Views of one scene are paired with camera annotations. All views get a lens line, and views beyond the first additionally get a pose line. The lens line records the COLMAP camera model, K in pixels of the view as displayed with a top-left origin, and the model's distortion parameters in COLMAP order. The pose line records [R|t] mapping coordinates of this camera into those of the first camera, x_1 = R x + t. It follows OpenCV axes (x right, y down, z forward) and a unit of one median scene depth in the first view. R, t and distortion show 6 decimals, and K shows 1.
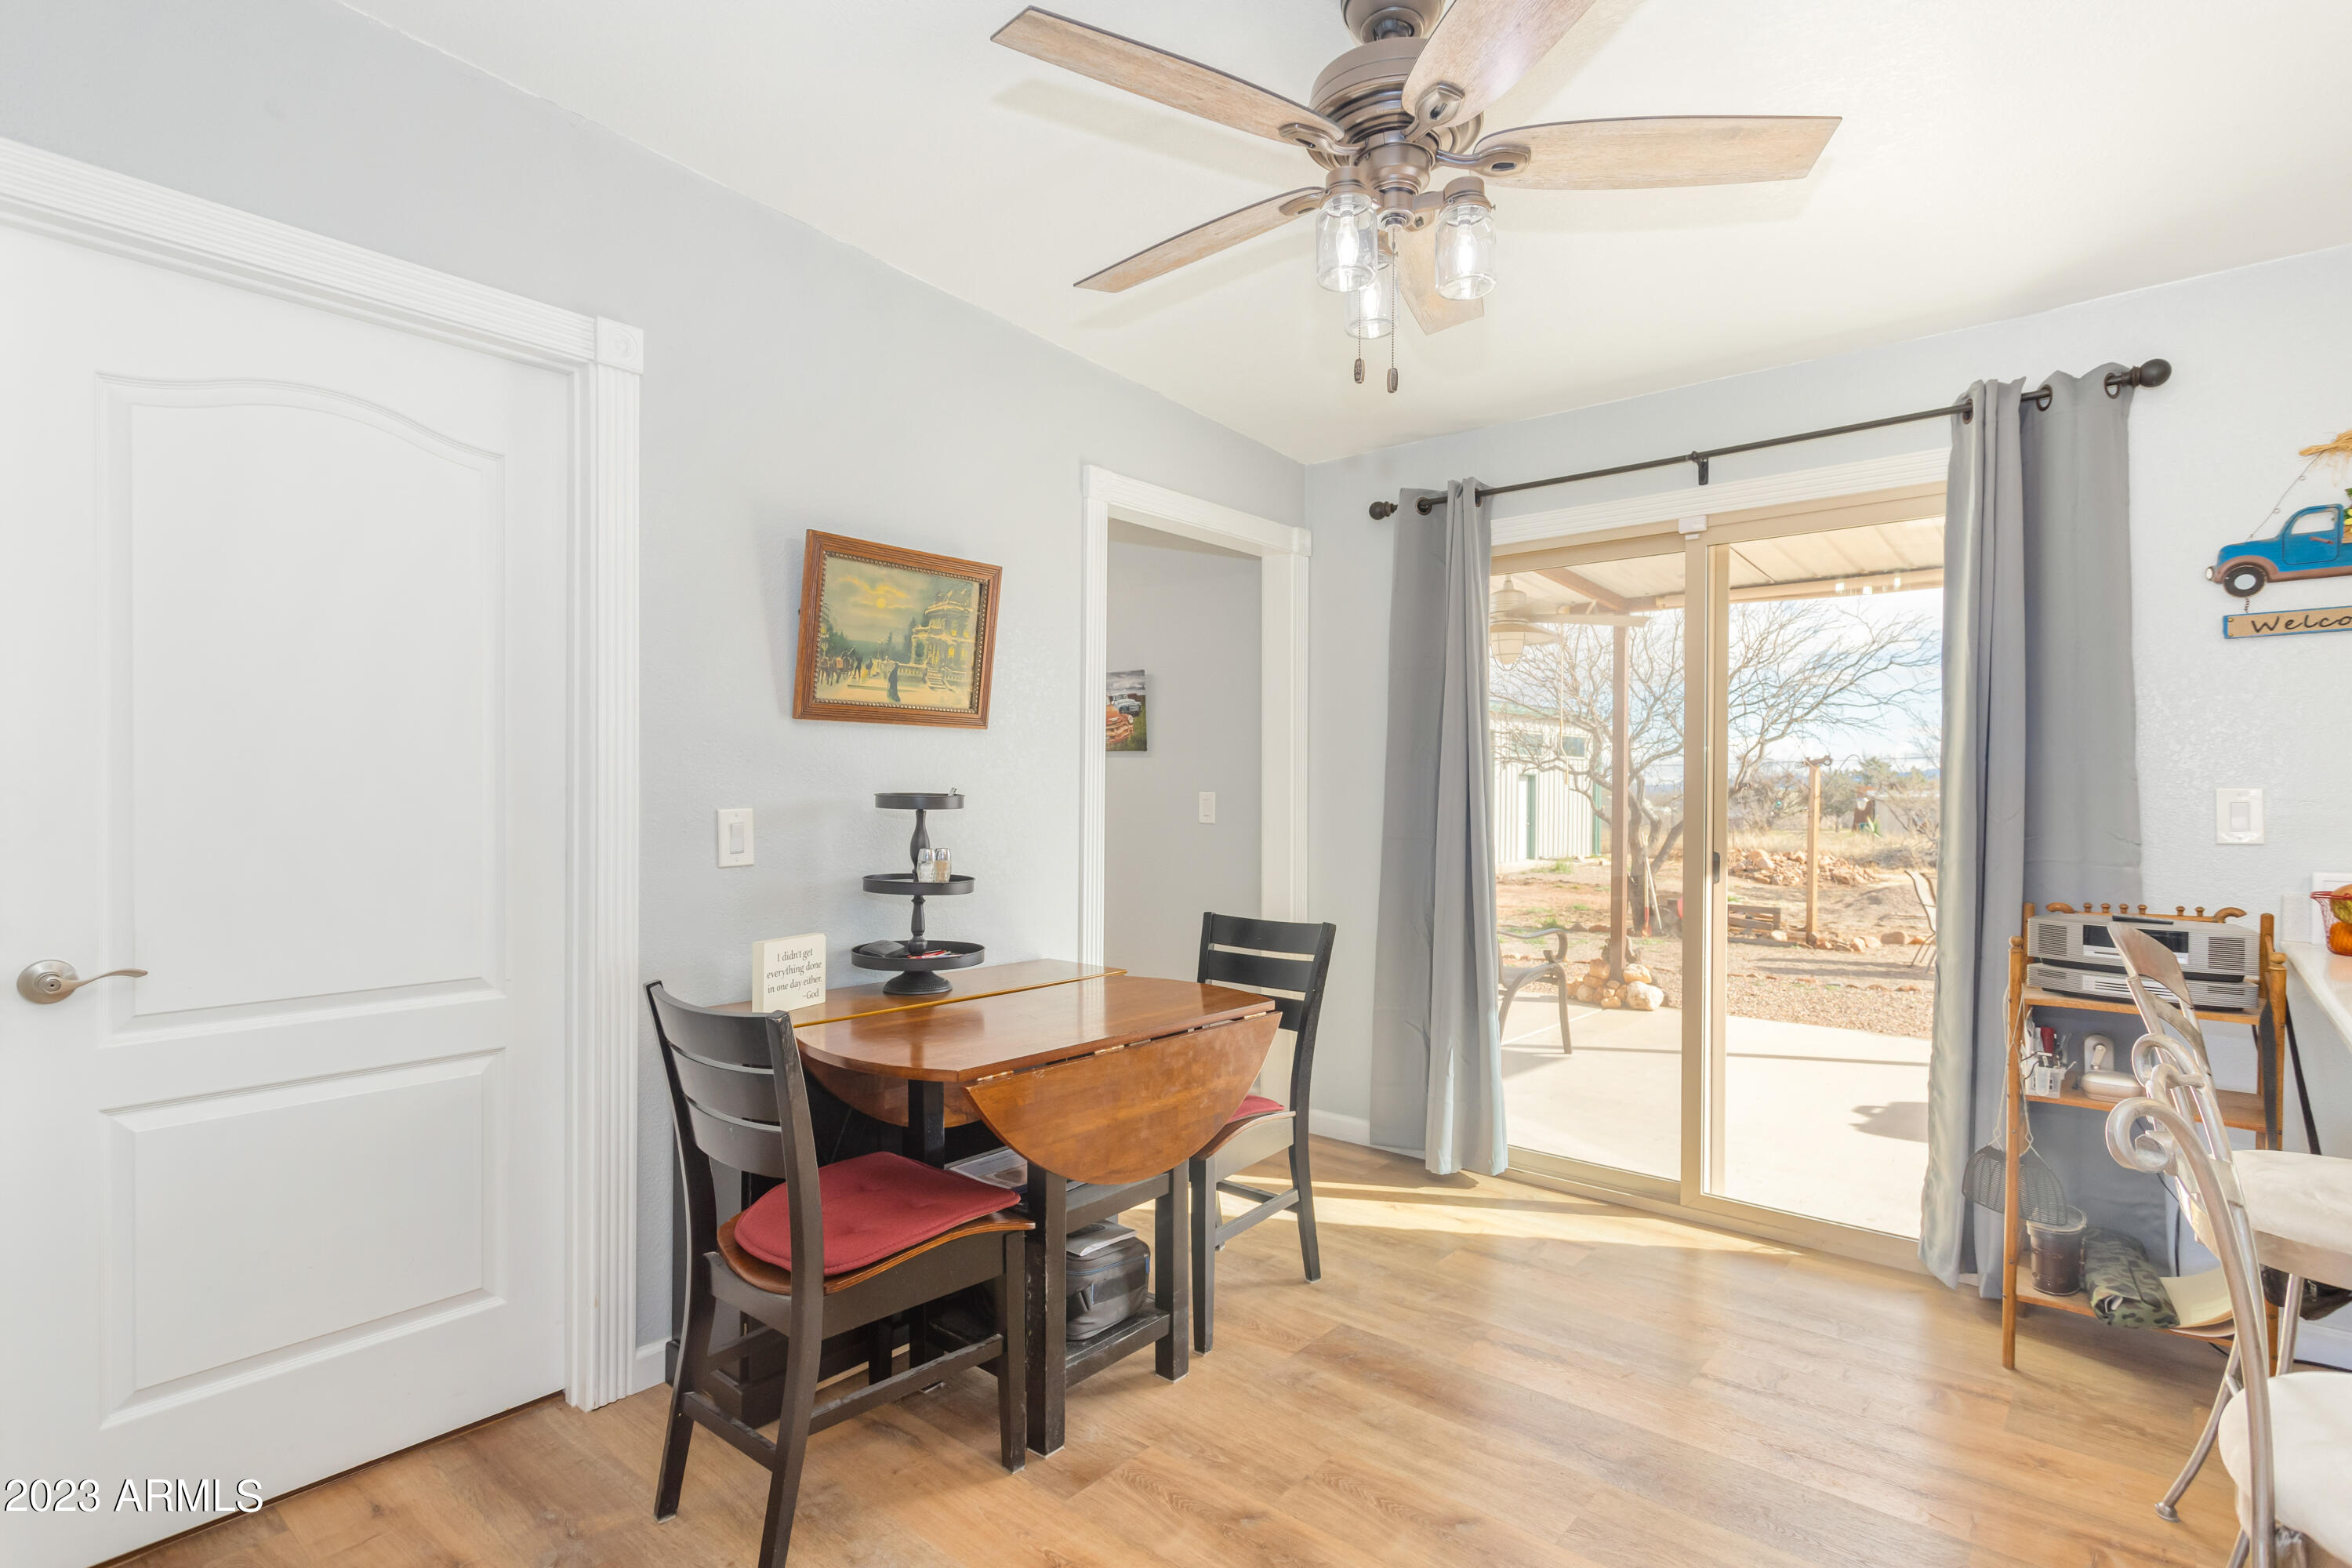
lens RADIAL K [[1170.5, 0, 1190.4], [0, 1170.5, 801.4], [0, 0, 1]] dist [0.002885, 0.001056]
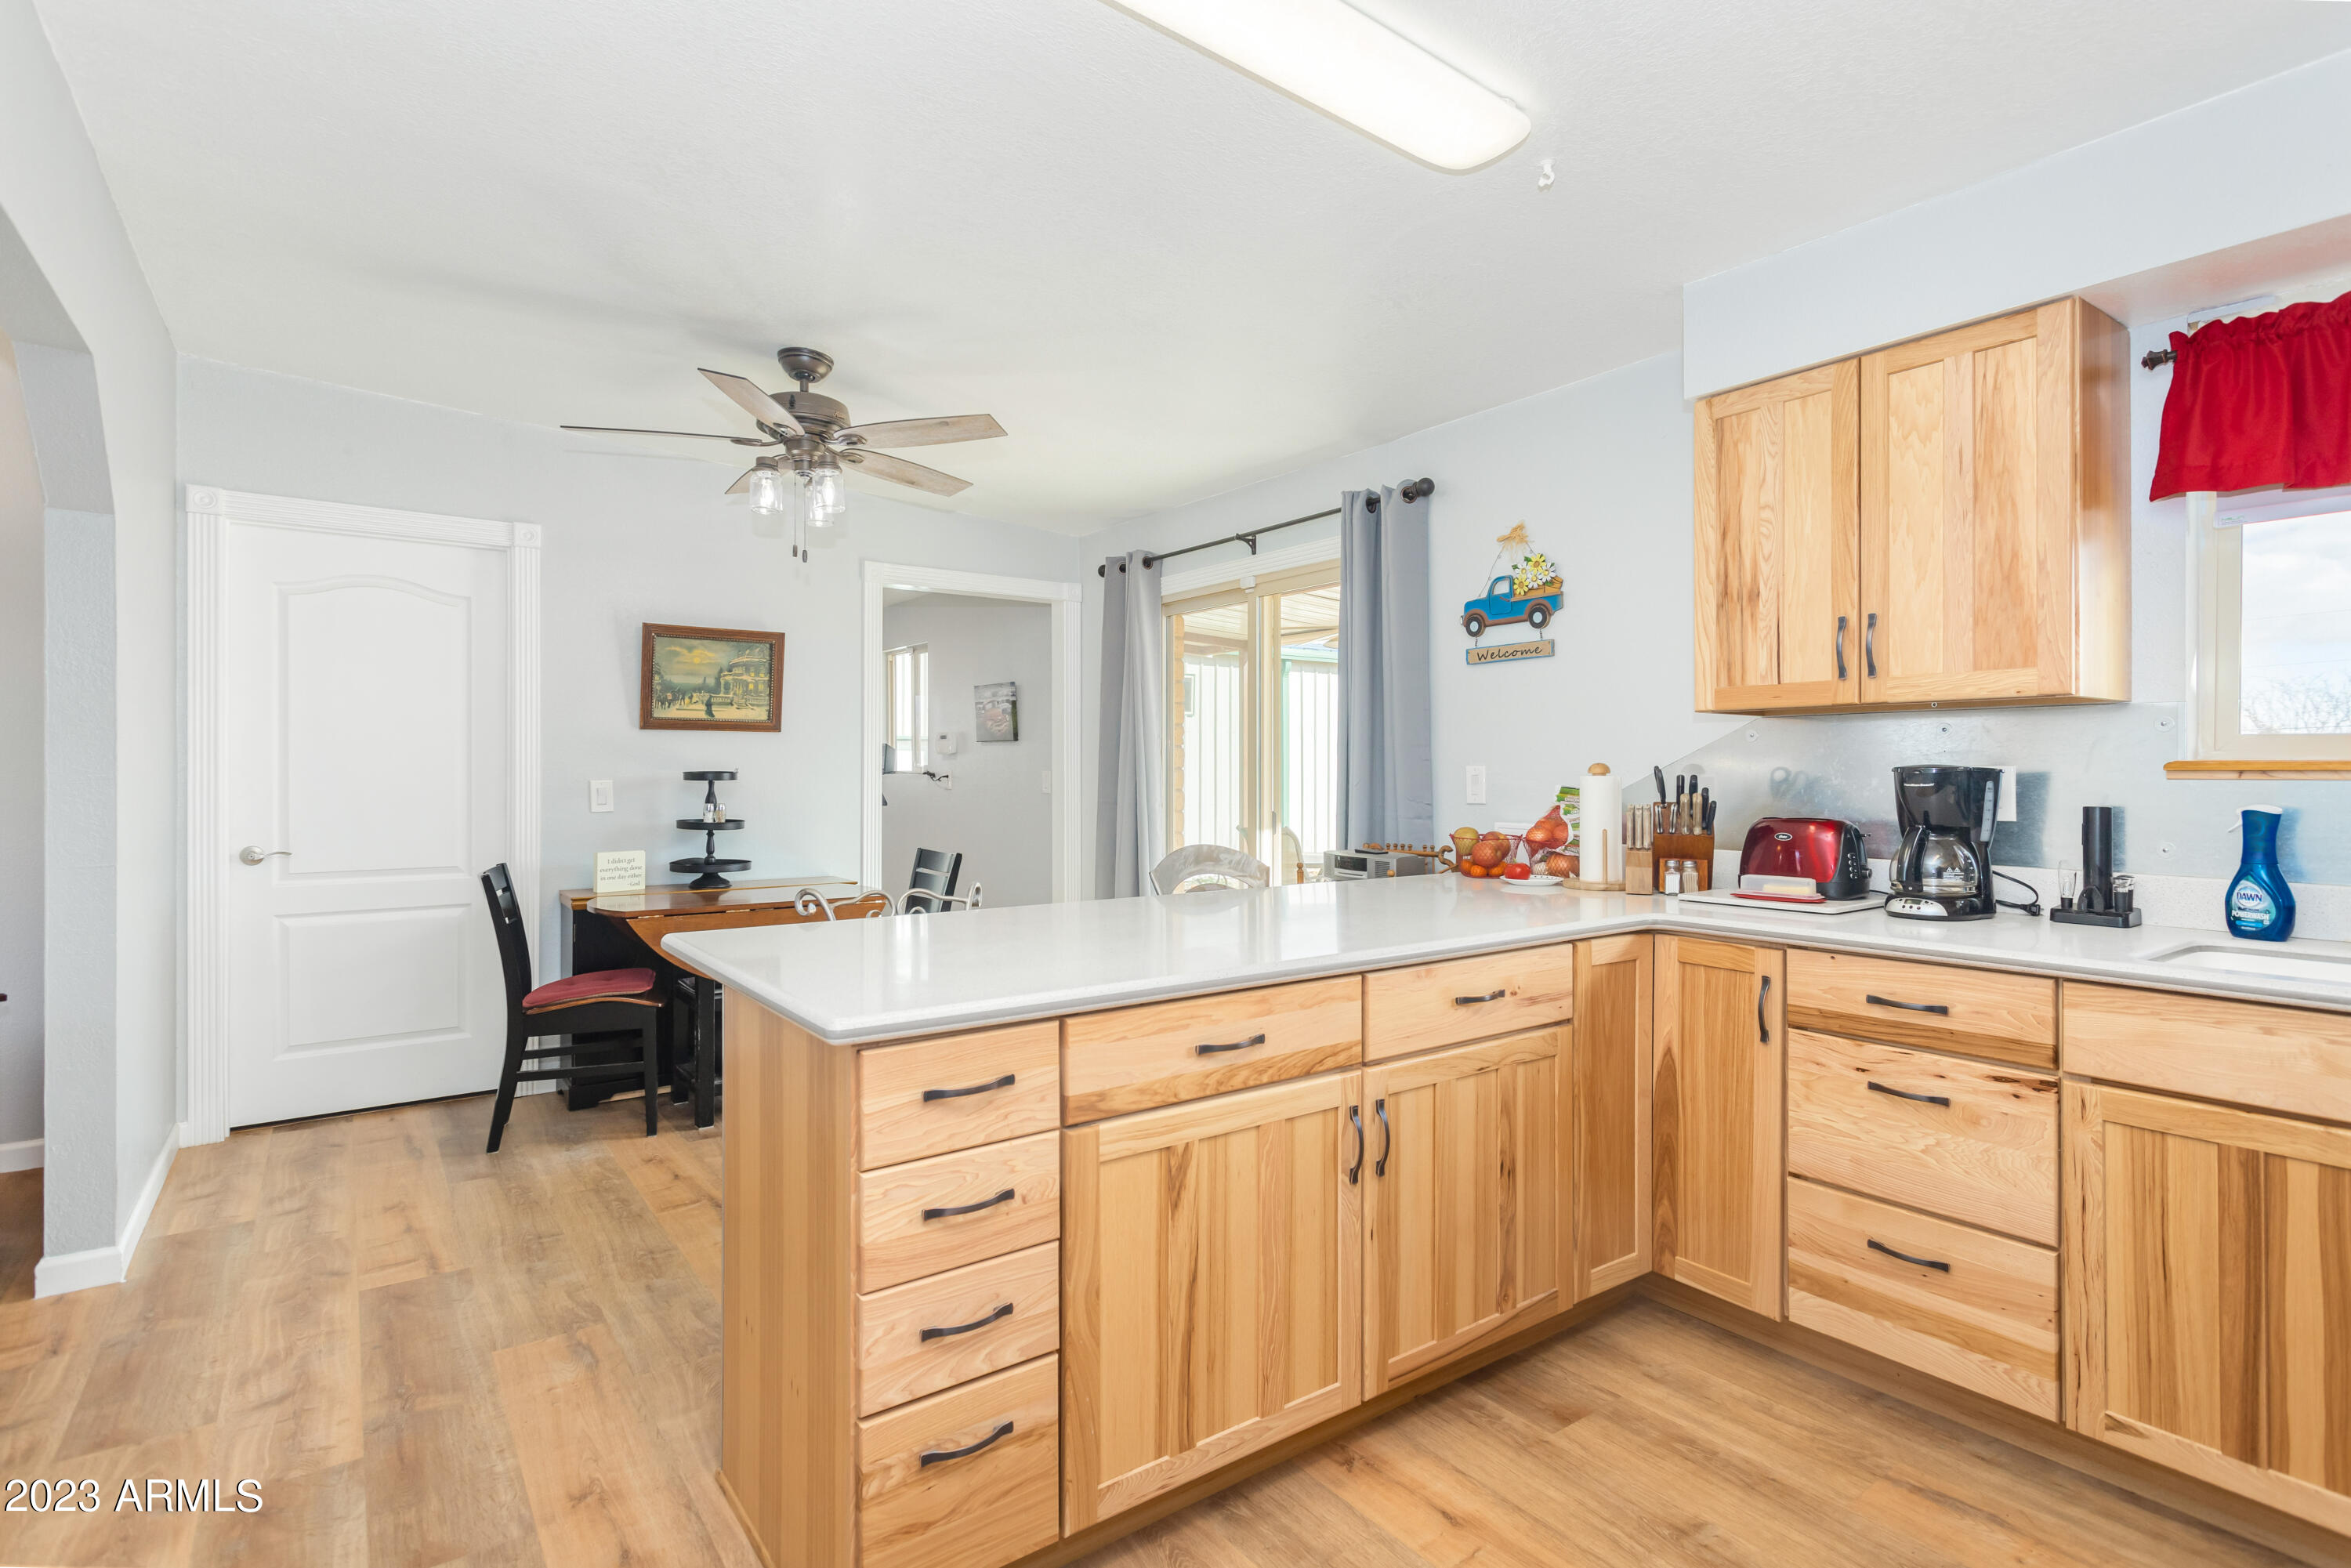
lens RADIAL K [[1154.0, 0, 1172.7], [0, 1154.0, 770.2], [0, 0, 1]] dist [0.003136, 0.002054]
pose [[0.970370, -0.002730, -0.241609, 0.850948], [0.000414, 0.999954, -0.009634, 0.007894], [0.241624, 0.009249, 0.970326, -0.485871]]
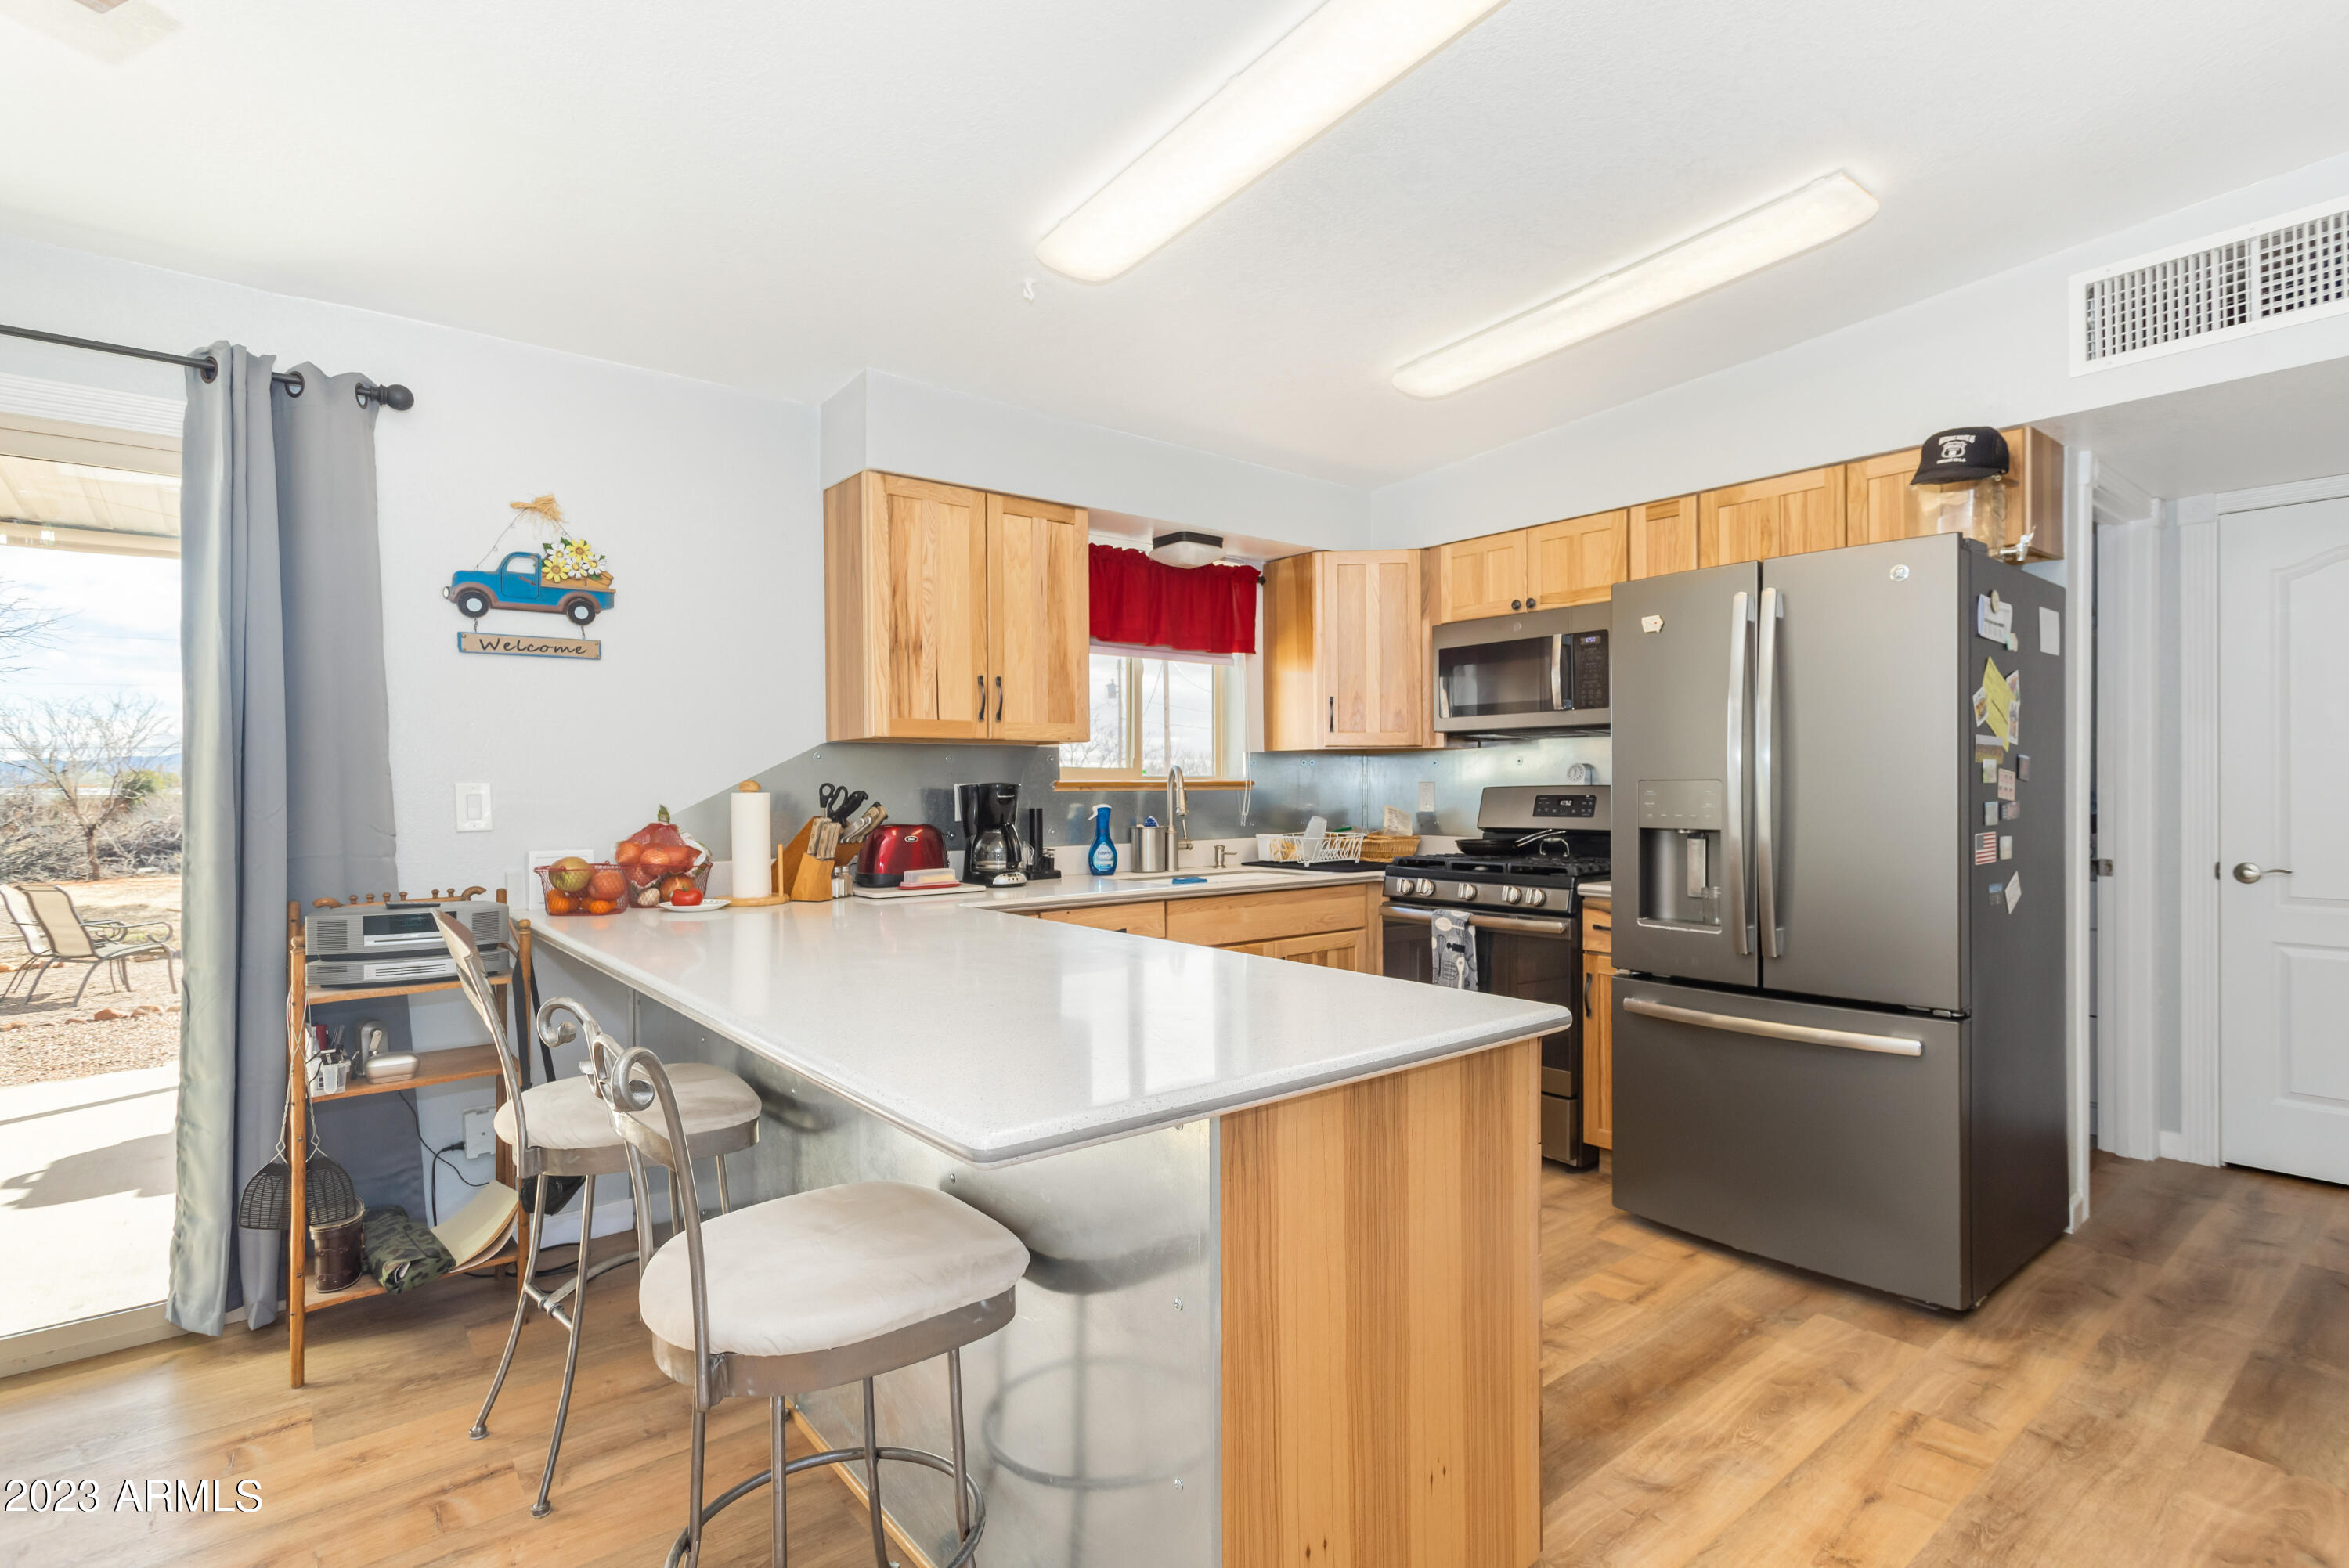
lens RADIAL K [[1132.8, 0, 1178.5], [0, 1132.8, 796.7], [0, 0, 1]] dist [0.001163, 0.000701]
pose [[0.186332, -0.012703, 0.982405, -0.070975], [0.014085, 0.999848, 0.010257, 0.000685], [-0.982386, 0.011926, 0.186483, 0.107097]]
